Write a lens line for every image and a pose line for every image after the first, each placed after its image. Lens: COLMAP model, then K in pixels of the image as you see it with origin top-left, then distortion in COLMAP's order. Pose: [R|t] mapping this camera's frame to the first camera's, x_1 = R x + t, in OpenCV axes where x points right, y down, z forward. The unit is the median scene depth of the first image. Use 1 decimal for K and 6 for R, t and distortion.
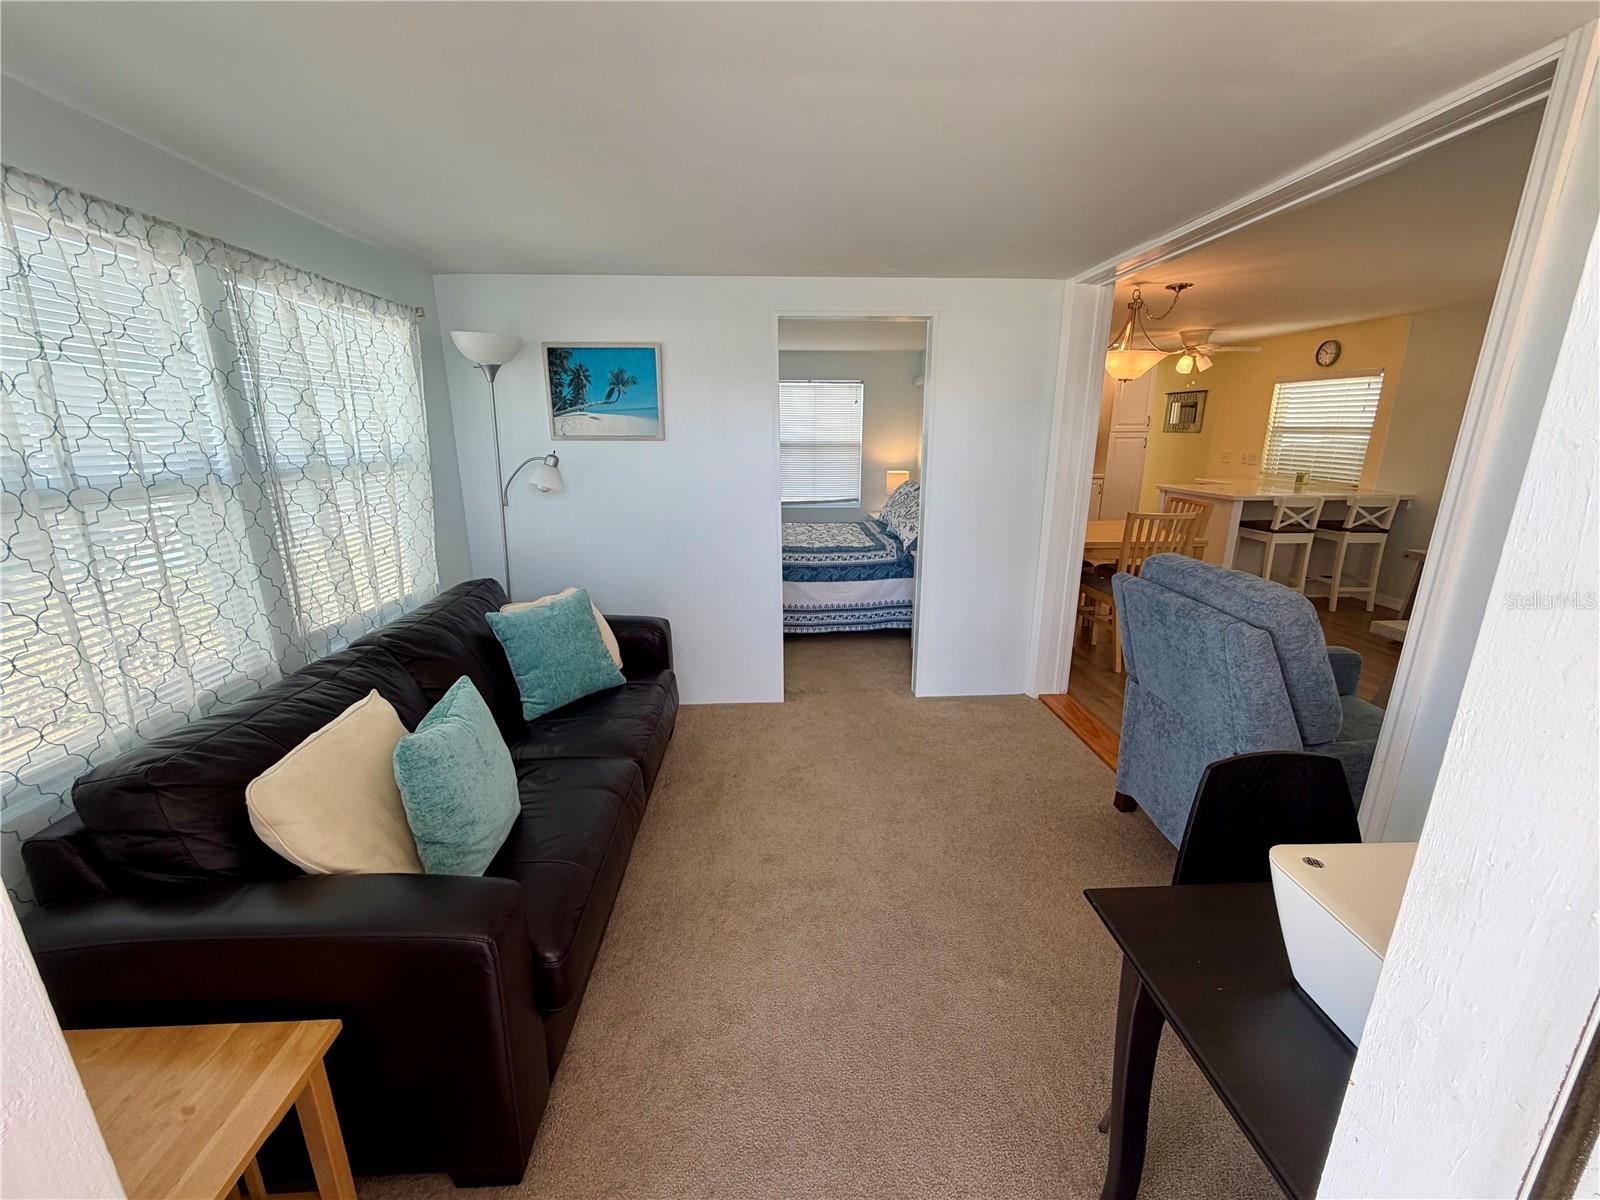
lens RADIAL K [[637.4, 0, 800.0], [0, 637.4, 600.0], [0, 0, 1]] dist [0.002060, -0.000514]
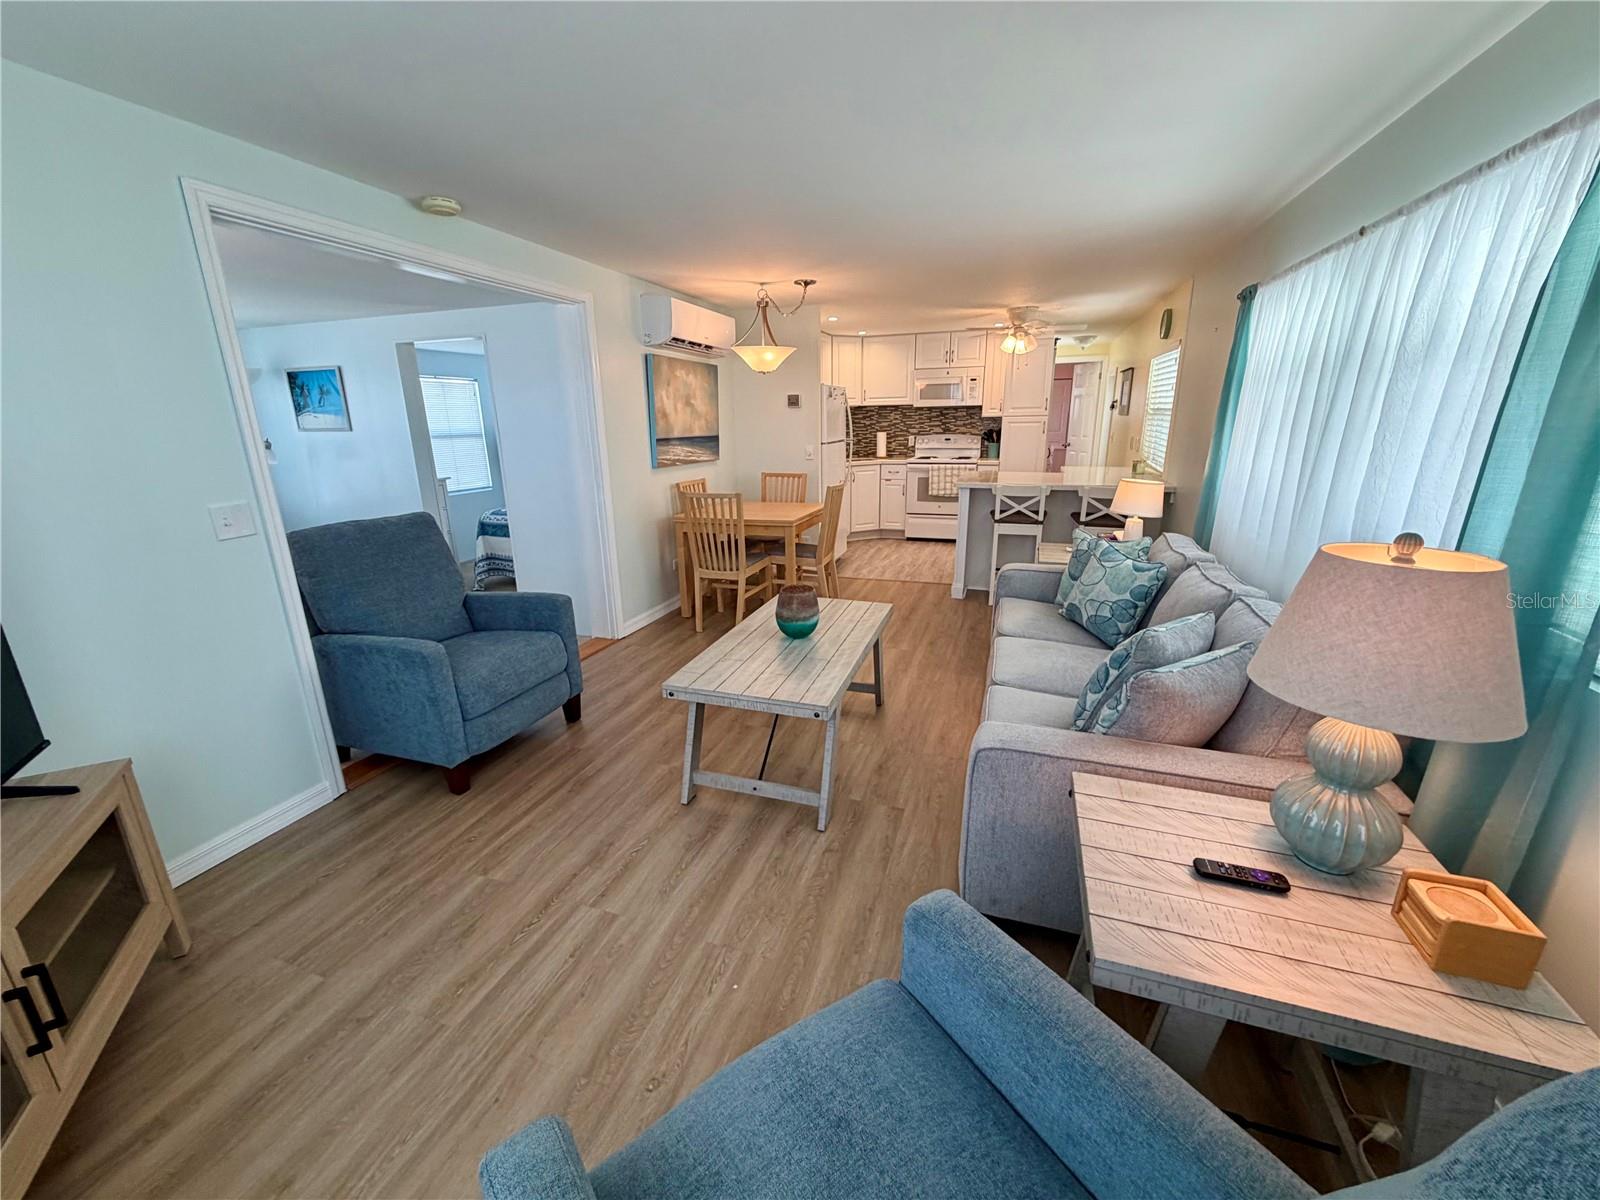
lens RADIAL K [[637.2, 0, 800.0], [0, 637.2, 600.0], [0, 0, 1]] dist [-0.001165, -0.000035]
pose [[0.928544, 0.090770, -0.359954, 0.938160], [-0.082220, 0.995850, 0.039028, -0.002428], [0.362003, -0.006643, 0.932153, -0.000538]]
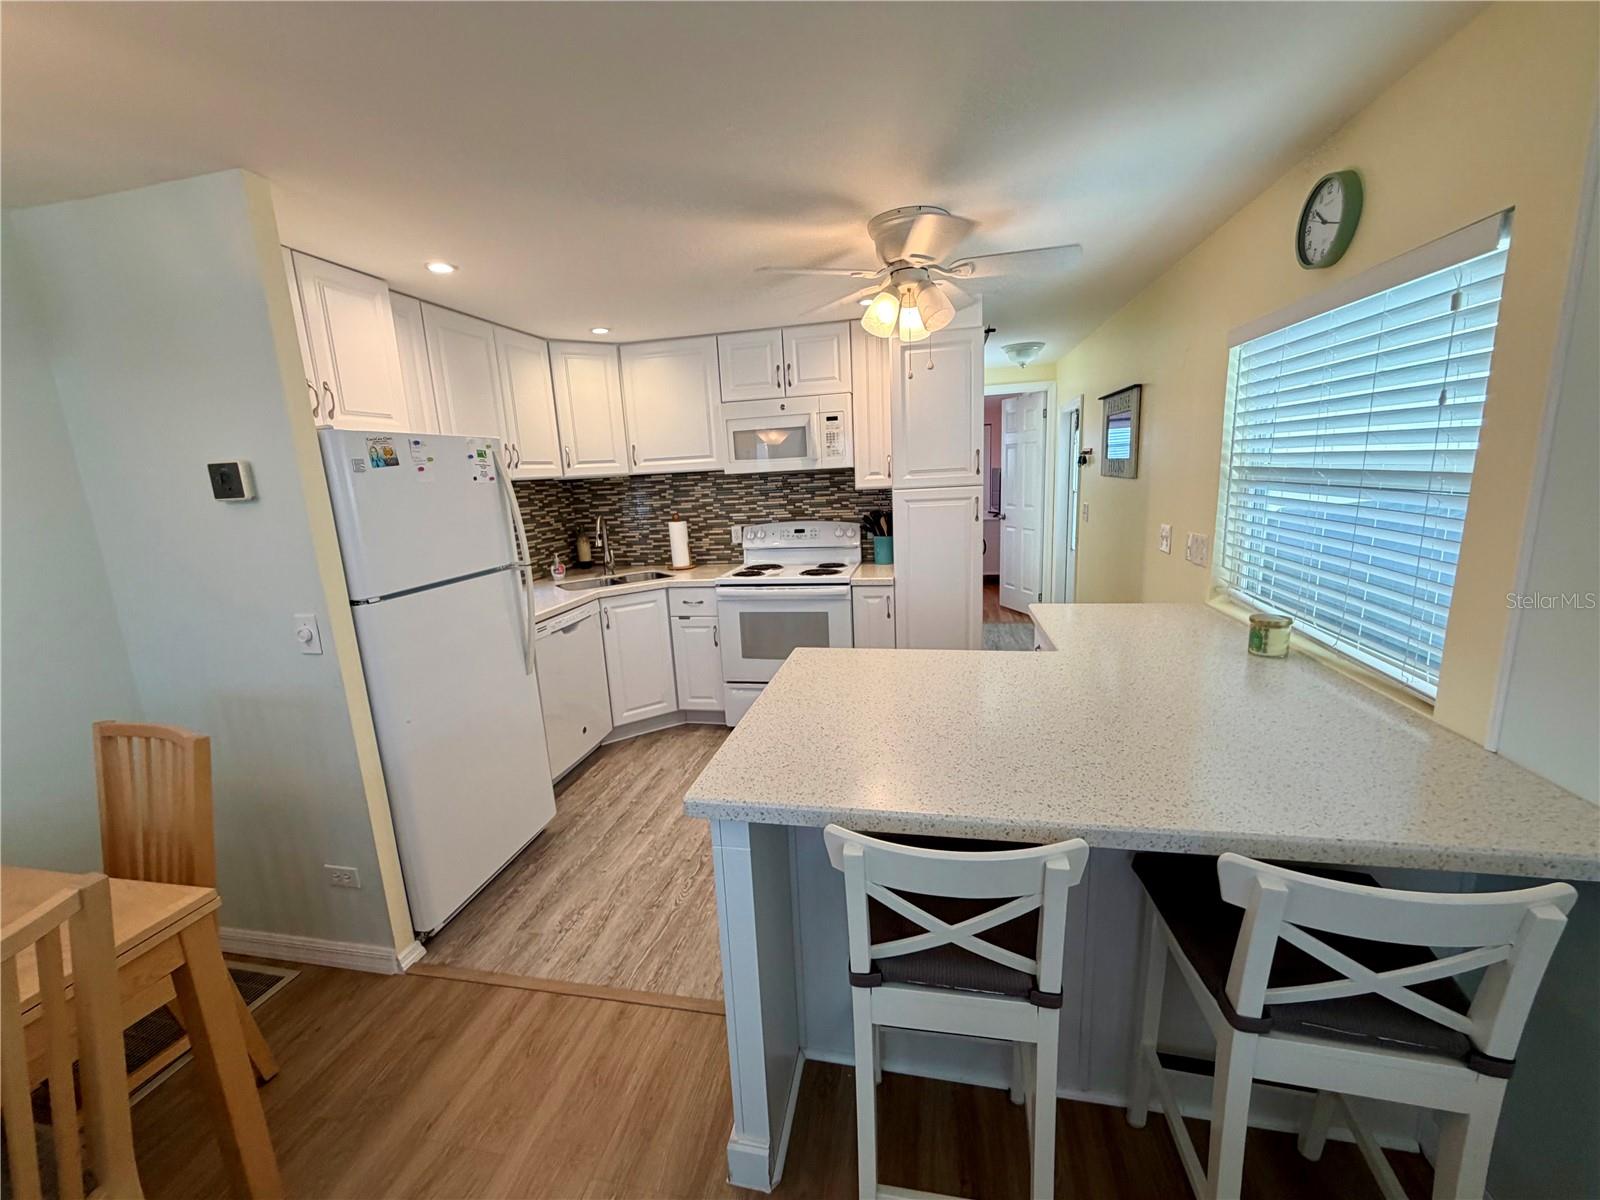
lens RADIAL K [[637.2, 0, 800.0], [0, 637.2, 600.0], [0, 0, 1]] dist [-0.001165, -0.000035]
pose [[0.966023, 0.005689, -0.258393, 0.887168], [-0.019776, 0.998454, -0.051952, -0.256190], [0.257698, 0.055297, 0.964642, 0.881980]]
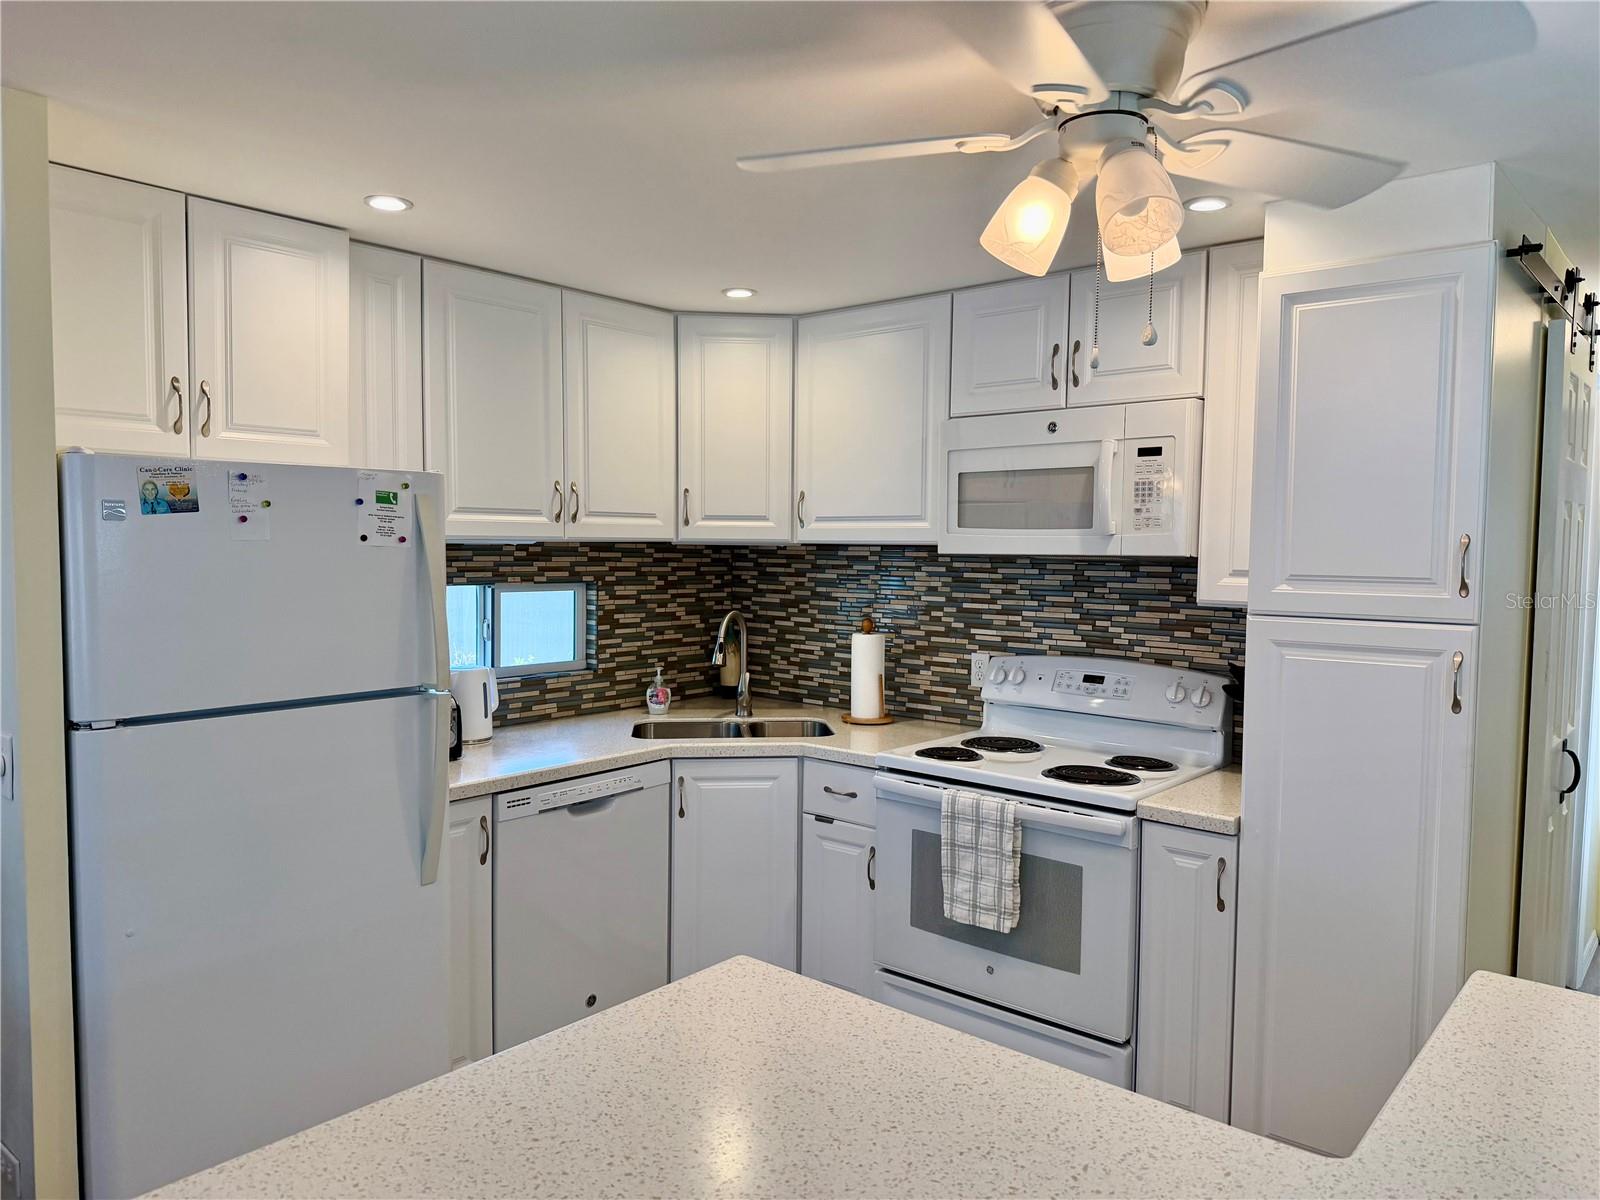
lens RADIAL K [[1109.1, 0, 800.0], [0, 1109.1, 600.0], [0, 0, 1]] dist [0.179719, -0.321943]
pose [[0.727166, 0.046602, -0.684878, 1.028629], [-0.188812, 0.972790, -0.134278, -0.314818], [0.659985, 0.226956, 0.716178, 1.065929]]
